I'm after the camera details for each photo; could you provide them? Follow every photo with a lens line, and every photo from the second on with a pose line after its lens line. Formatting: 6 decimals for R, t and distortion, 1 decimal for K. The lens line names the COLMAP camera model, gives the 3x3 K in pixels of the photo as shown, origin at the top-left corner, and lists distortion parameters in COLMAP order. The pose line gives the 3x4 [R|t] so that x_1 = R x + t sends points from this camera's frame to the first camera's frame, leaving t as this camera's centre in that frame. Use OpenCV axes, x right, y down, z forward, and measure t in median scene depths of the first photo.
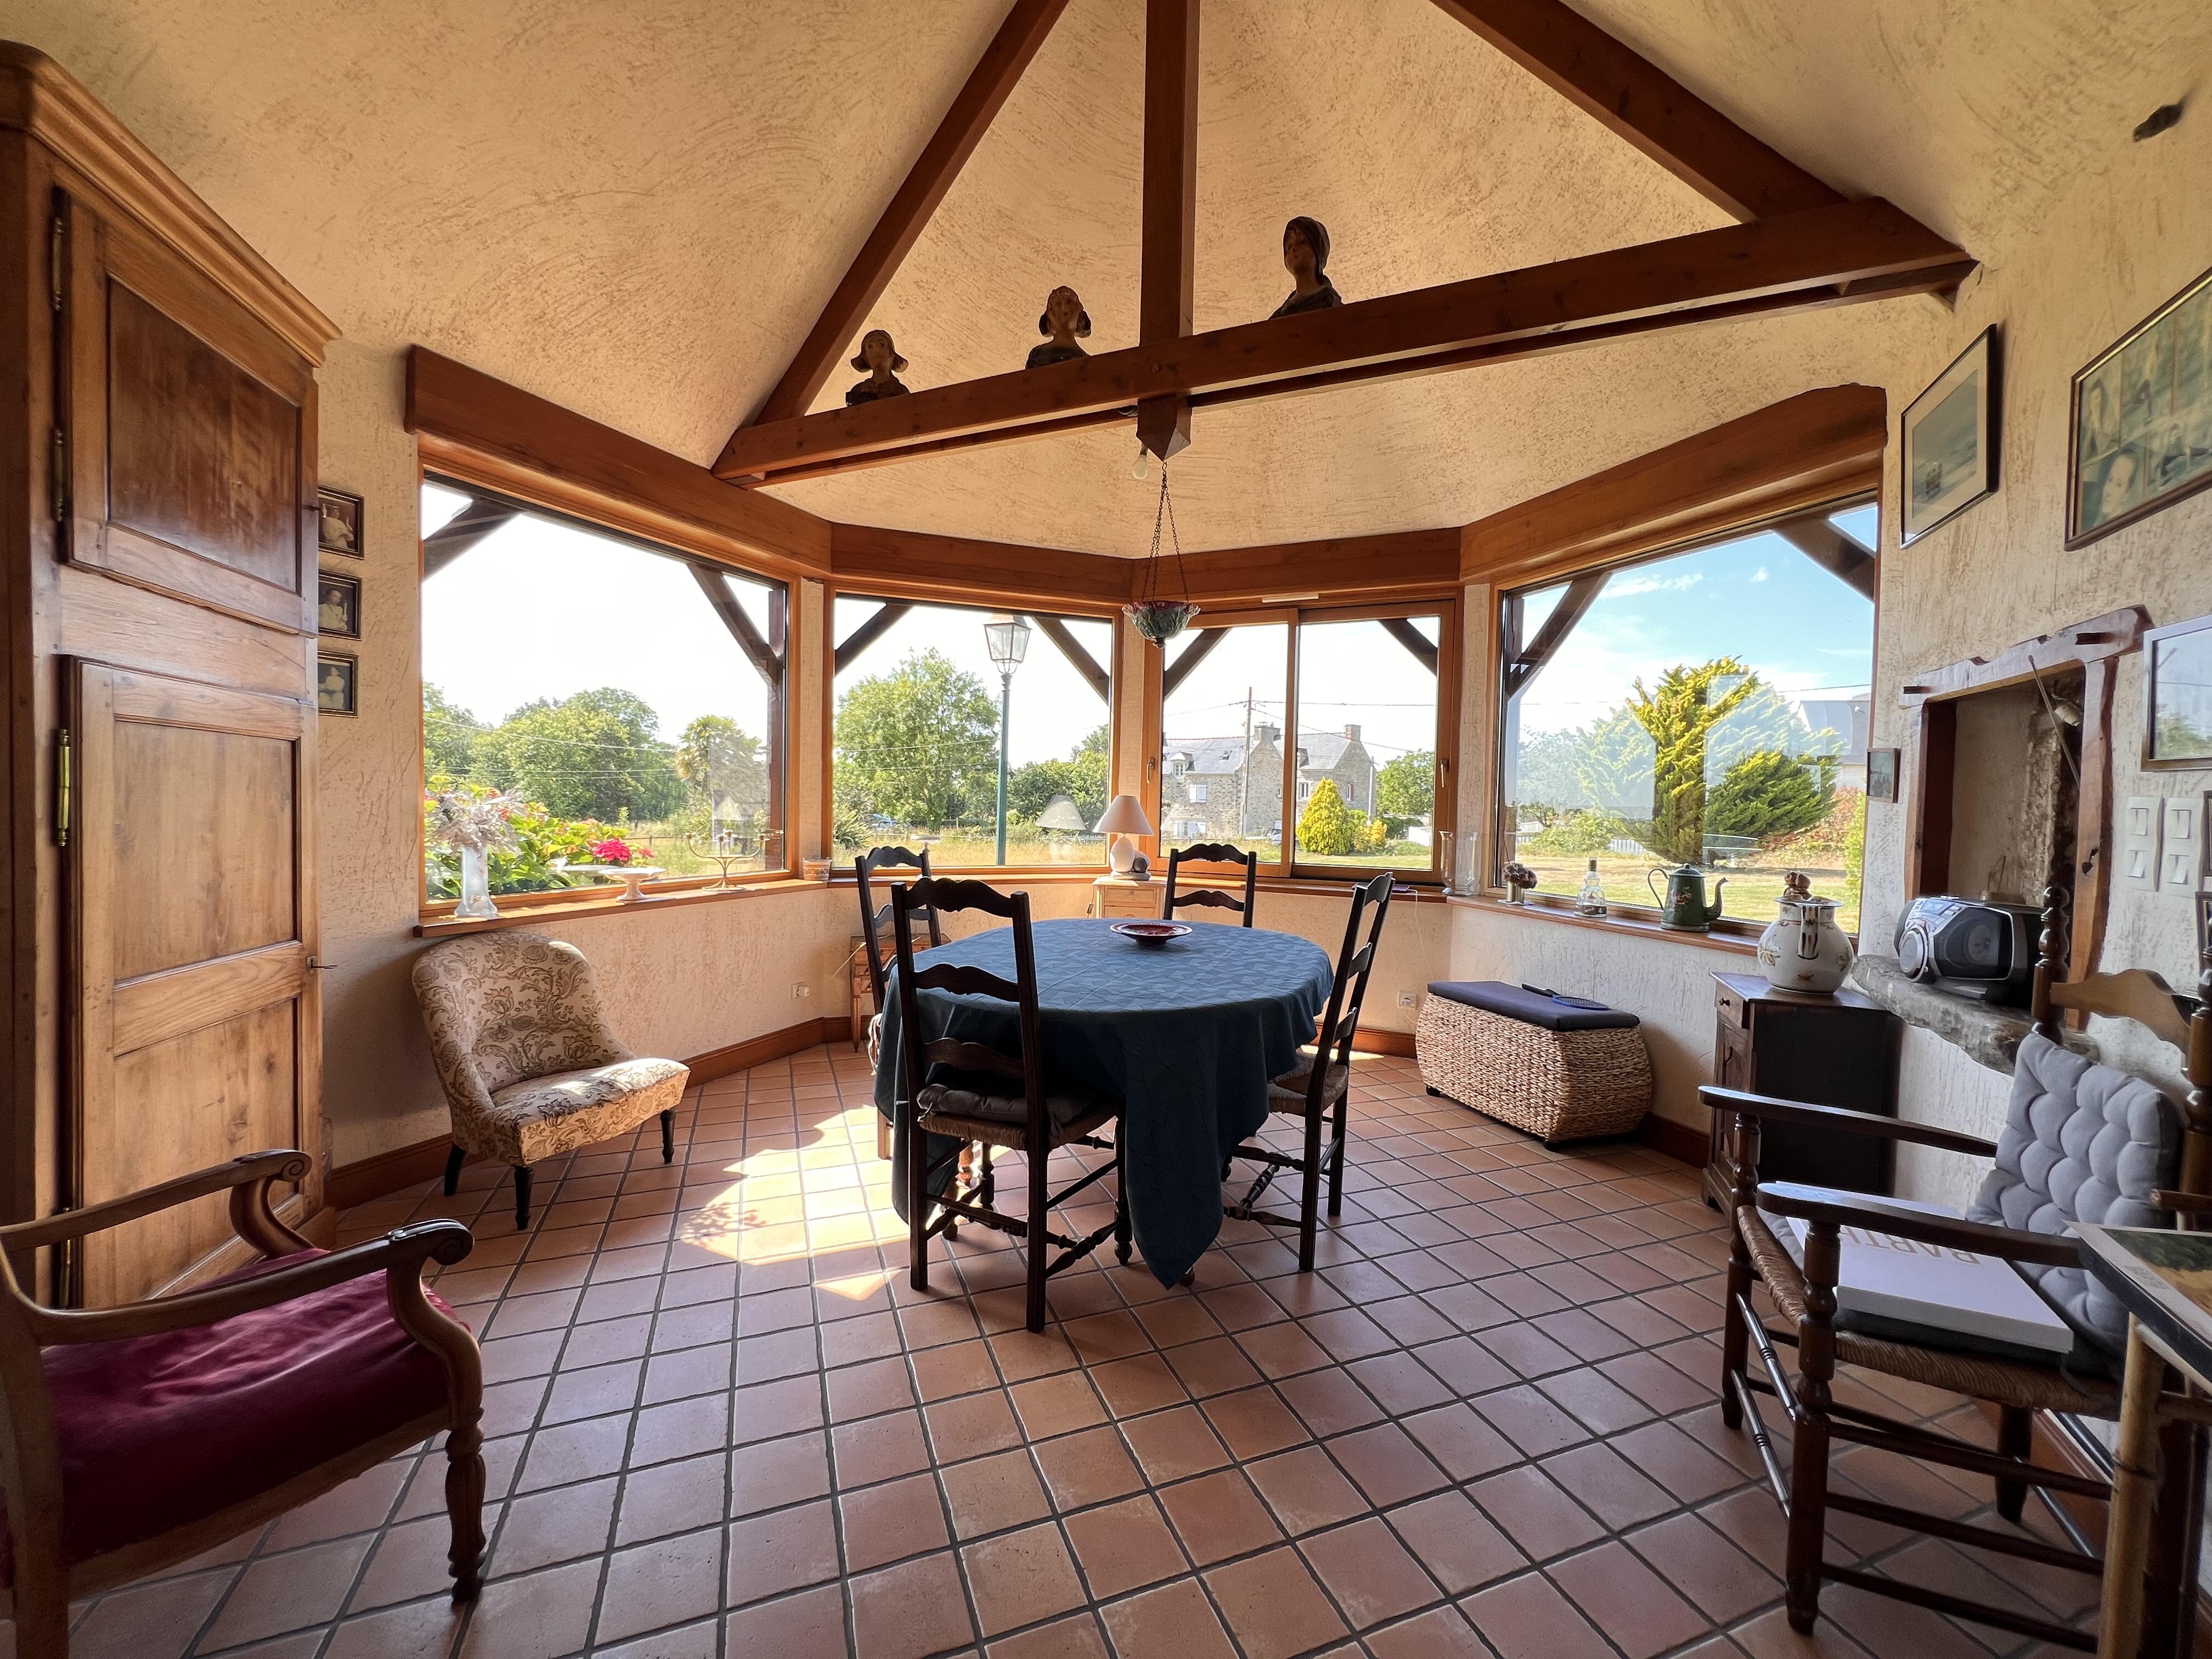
lens RADIAL K [[881.9, 0, 1106.0], [0, 881.9, 829.5], [0, 0, 1]] dist [-0.006671, 0.000017]
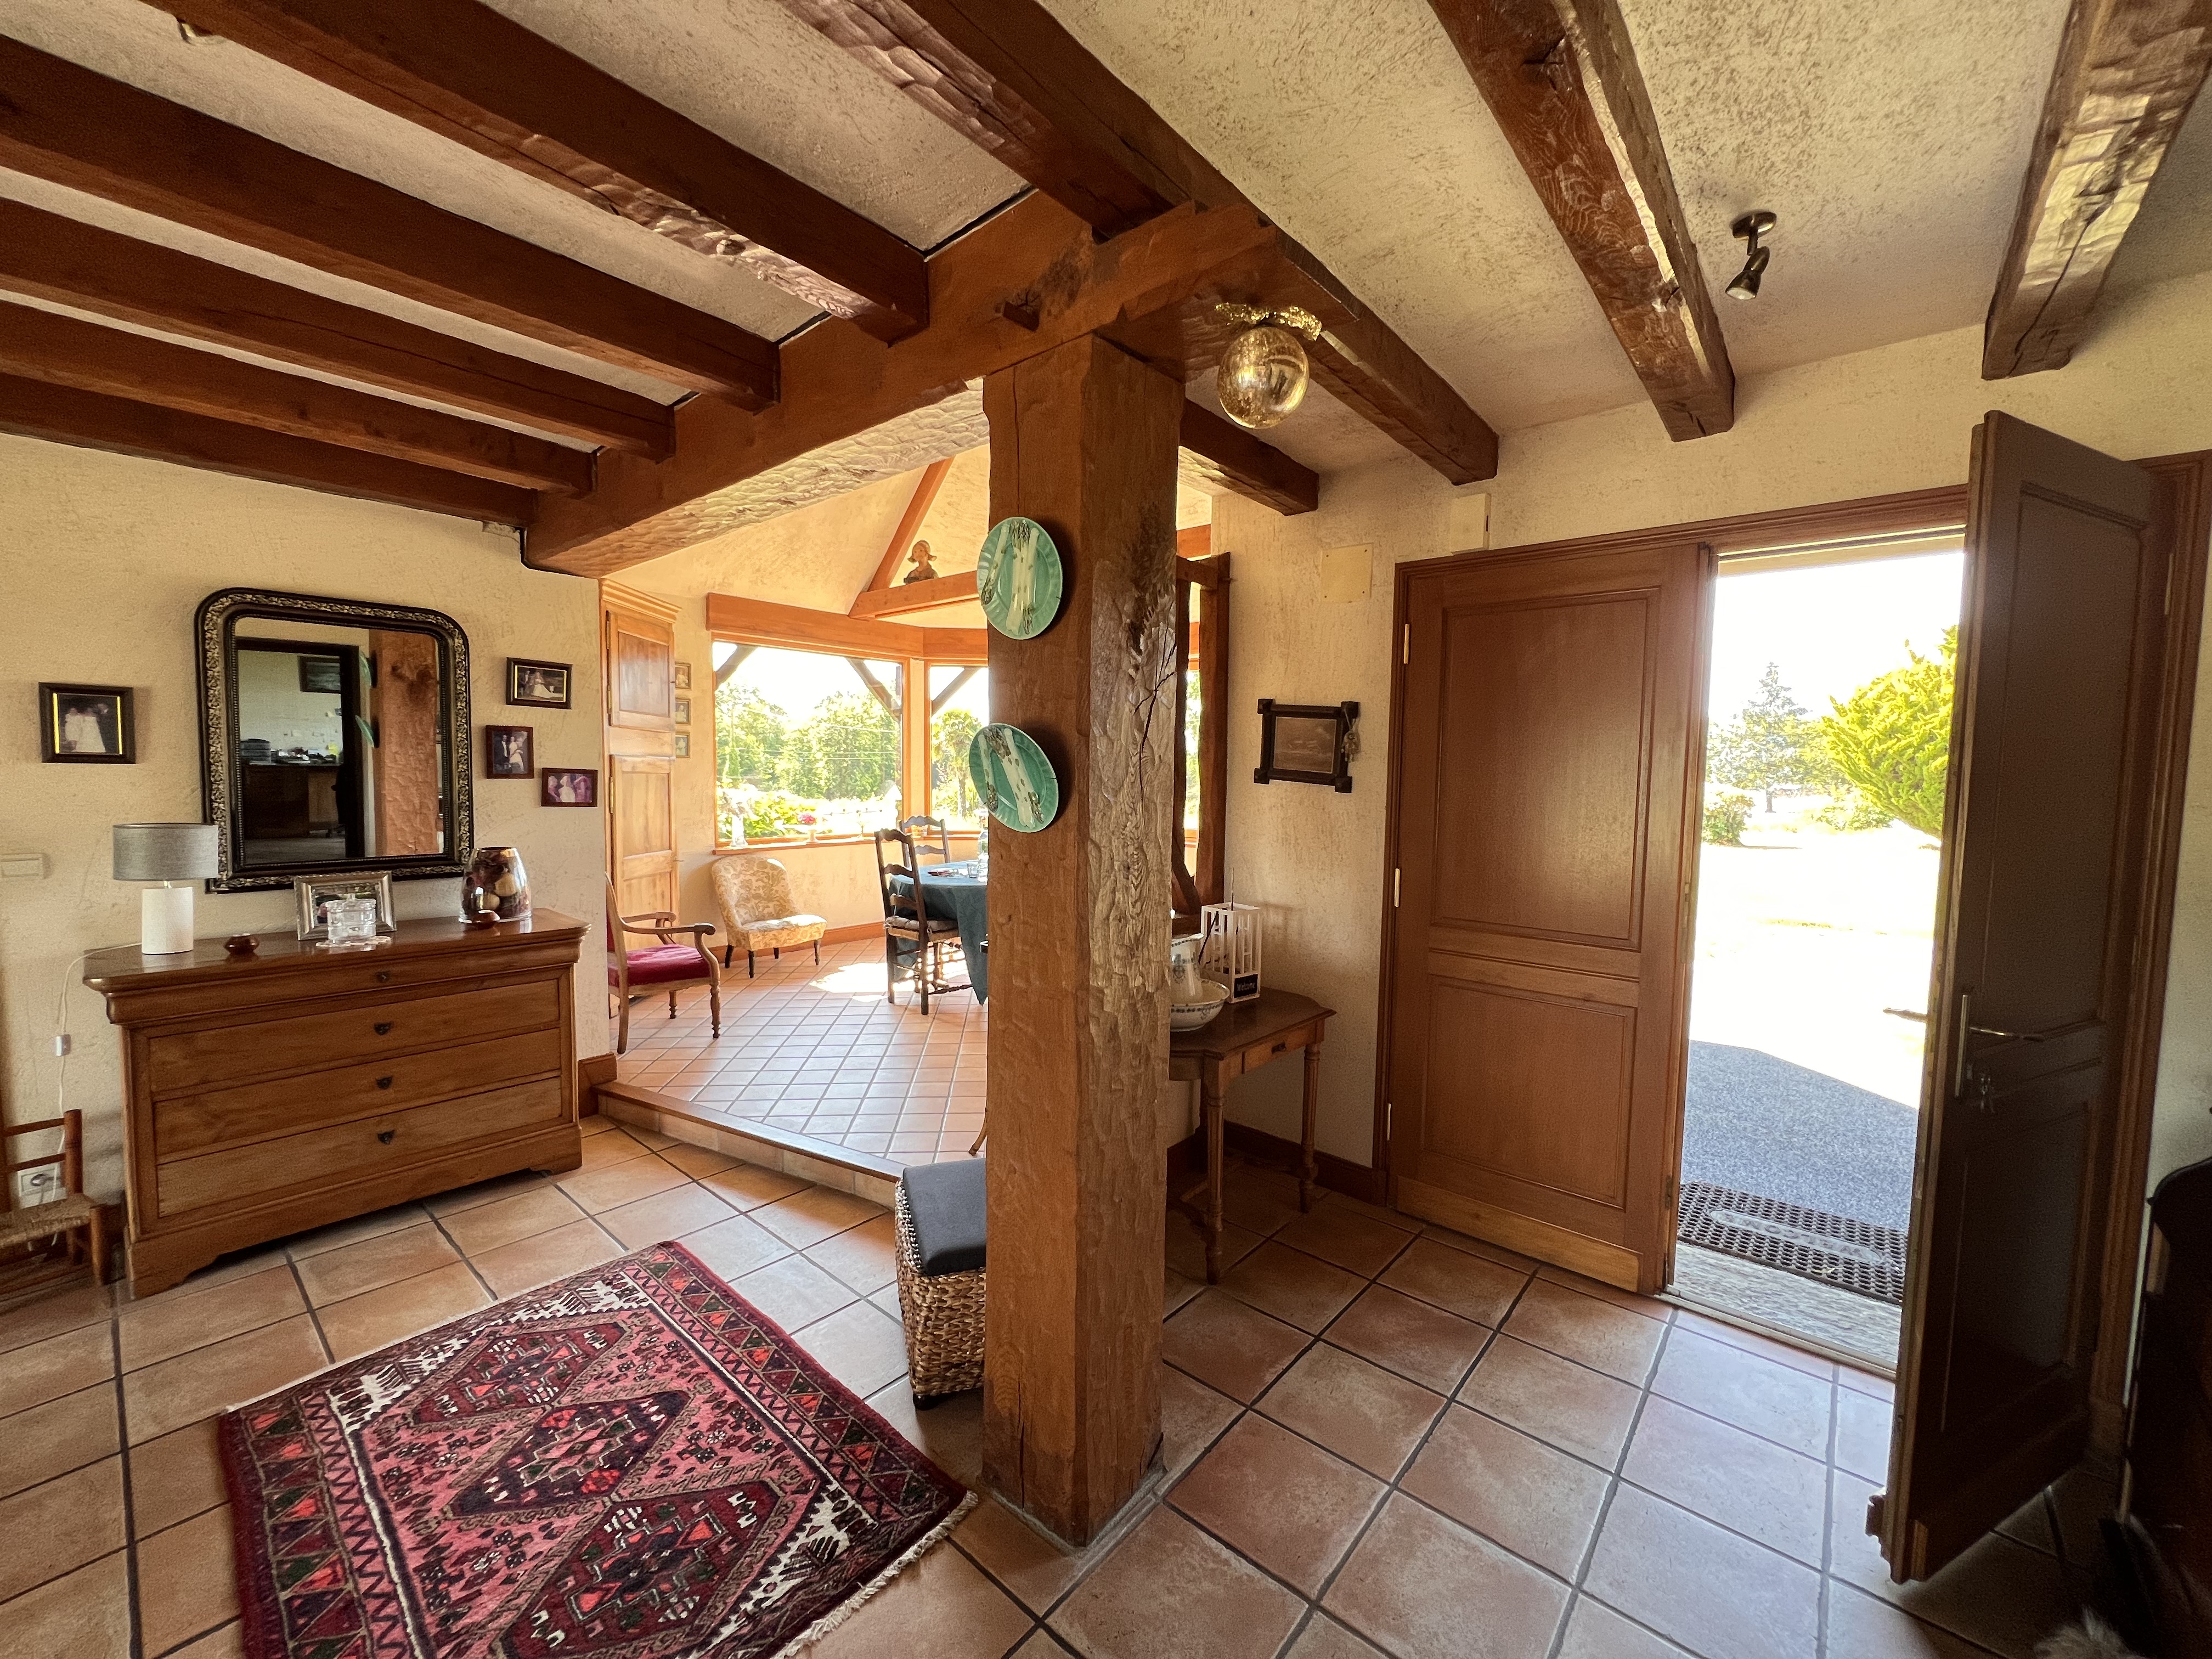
lens RADIAL K [[881.8, 0, 1106.0], [0, 881.8, 829.5], [0, 0, 1]] dist [0.001179, 0.000155]
pose [[0.961658, 0.009907, -0.274071, 0.709758], [-0.001777, 0.999551, 0.029897, -0.009959], [0.274245, -0.028264, 0.961245, -0.793490]]
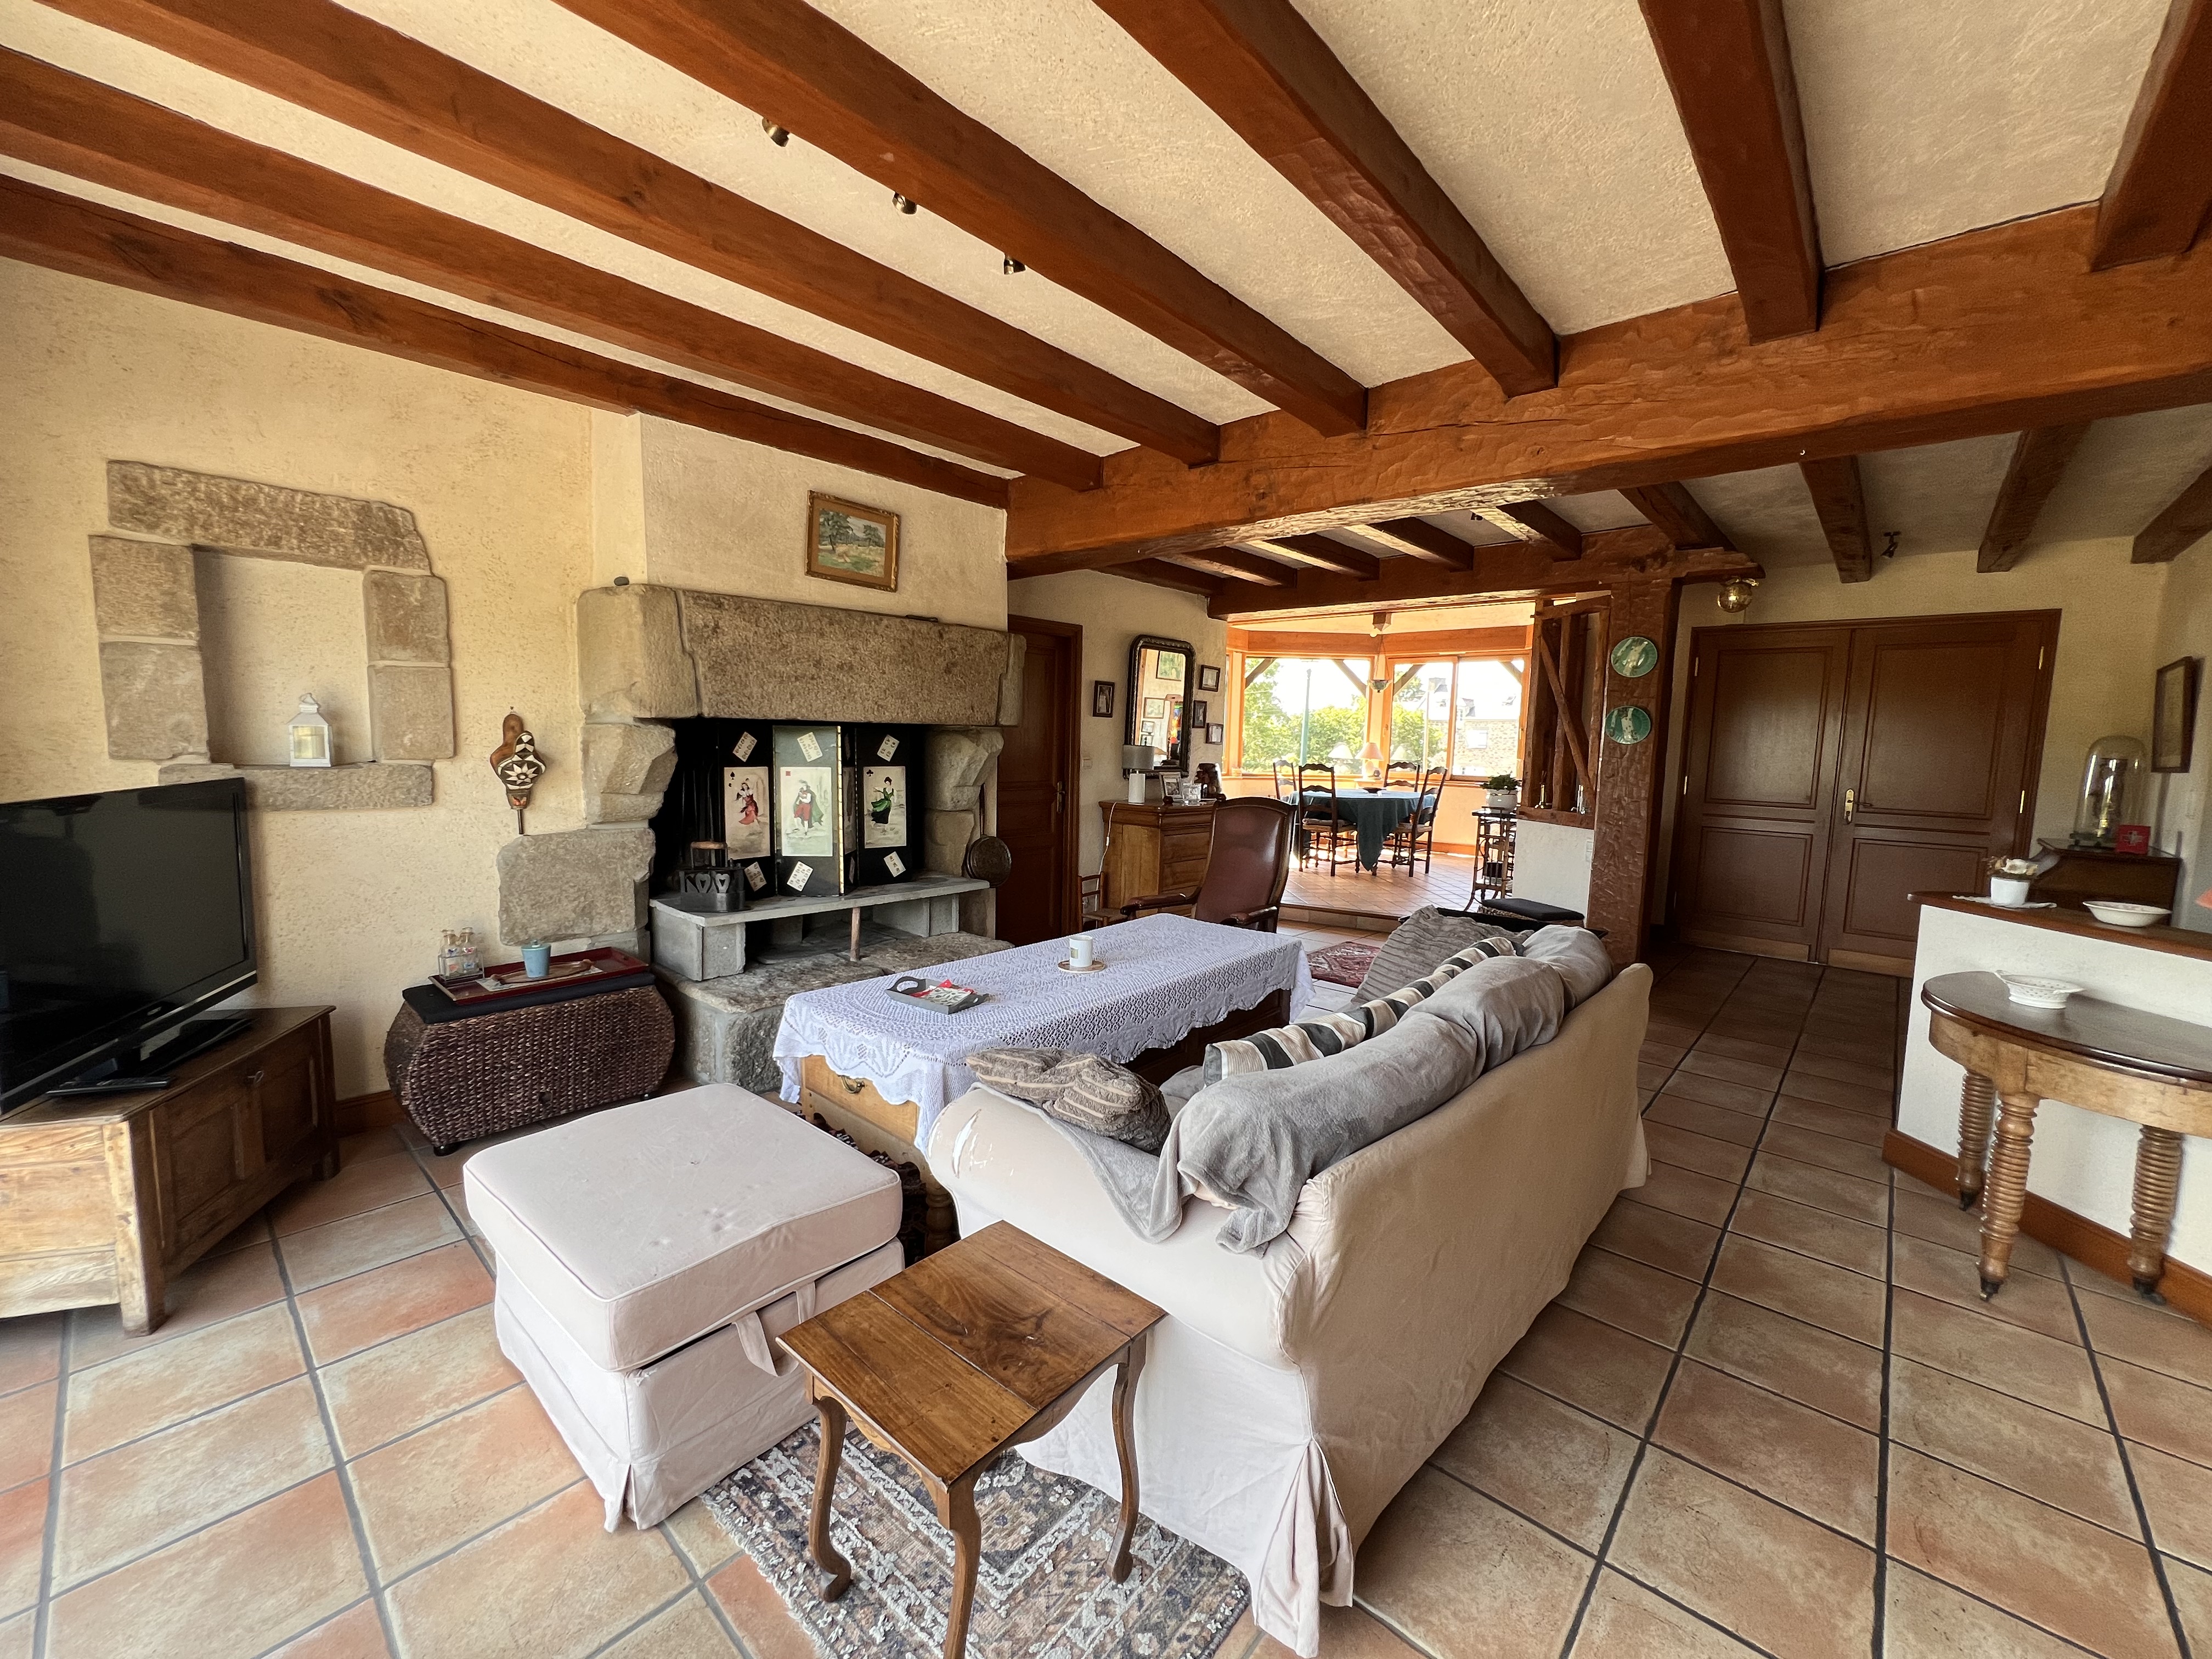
lens RADIAL K [[881.9, 0, 1106.0], [0, 881.9, 829.5], [0, 0, 1]] dist [-0.006671, 0.000017]
pose [[0.953258, 0.031980, -0.300459, 0.090376], [-0.013218, 0.997845, 0.064274, 0.074239], [0.301867, -0.057298, 0.951627, -2.082983]]
